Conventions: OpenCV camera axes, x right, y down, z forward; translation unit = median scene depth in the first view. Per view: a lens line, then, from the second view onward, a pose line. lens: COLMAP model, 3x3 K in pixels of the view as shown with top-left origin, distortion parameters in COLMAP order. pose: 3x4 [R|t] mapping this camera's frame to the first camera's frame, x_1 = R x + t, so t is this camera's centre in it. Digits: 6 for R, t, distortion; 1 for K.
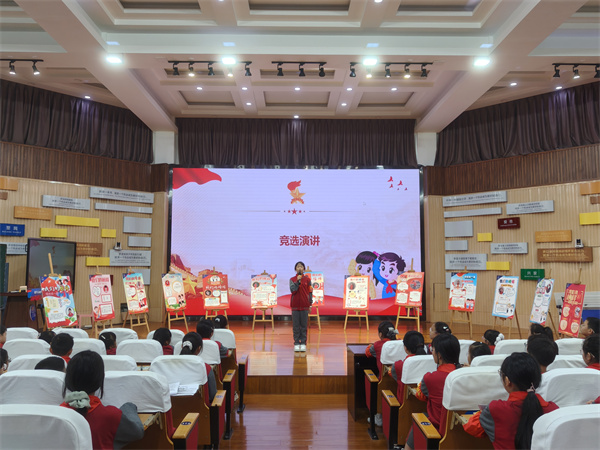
lens RADIAL K [[502.9, 0, 299.0], [0, 502.9, 221.8], [0, 0, 1]] dist [0.008023, 0.005495]
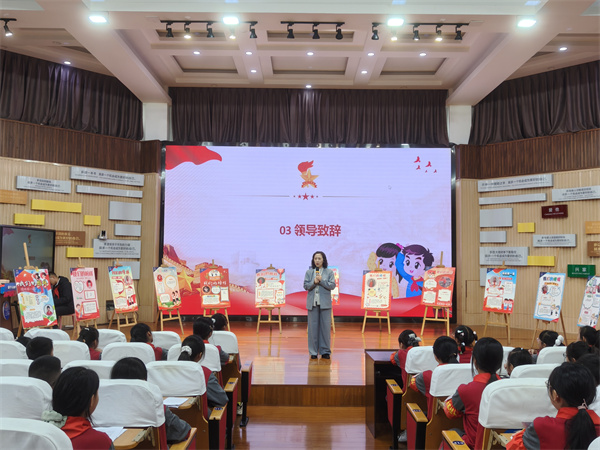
lens RADIAL K [[578.5, 0, 303.4], [0, 578.5, 222.9], [0, 0, 1]] dist [0.009651, 0.000000]
pose [[0.999911, 0.006450, -0.011672, -0.001458], [-0.006159, 0.999673, 0.024834, 0.000213], [0.011828, -0.024760, 0.999623, 0.003441]]
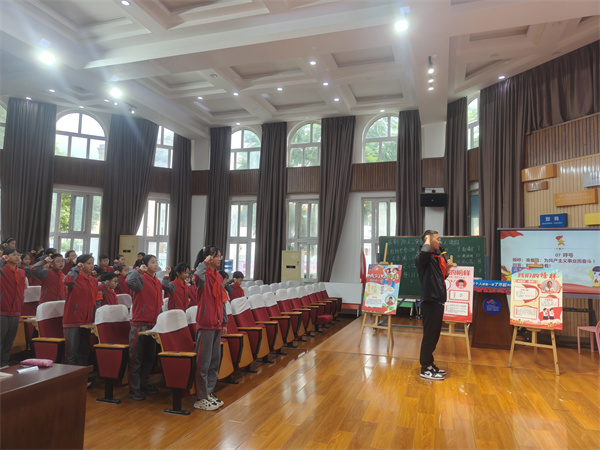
lens RADIAL K [[421.1, 0, 303.4], [0, 421.1, 224.3], [0, 0, 1]] dist [0.038827, -0.013381]
pose [[-0.325482, -0.089669, -0.941287, 0.273069], [0.056607, 0.991860, -0.114061, 0.077733], [0.943852, -0.090408, -0.317756, 0.756233]]
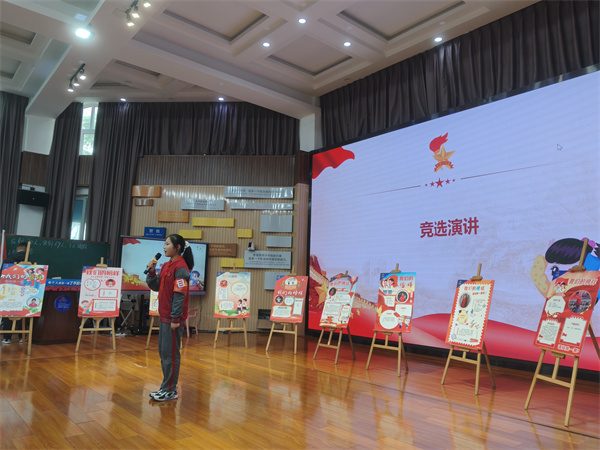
lens RADIAL K [[452.6, 0, 299.7], [0, 452.6, 222.3], [0, 0, 1]] dist [0.013328, -0.011368]
pose [[0.632640, -0.086598, -0.769589, 0.361571], [0.037104, 0.995977, -0.081571, 0.079448], [0.773557, 0.023050, 0.633308, 0.570507]]
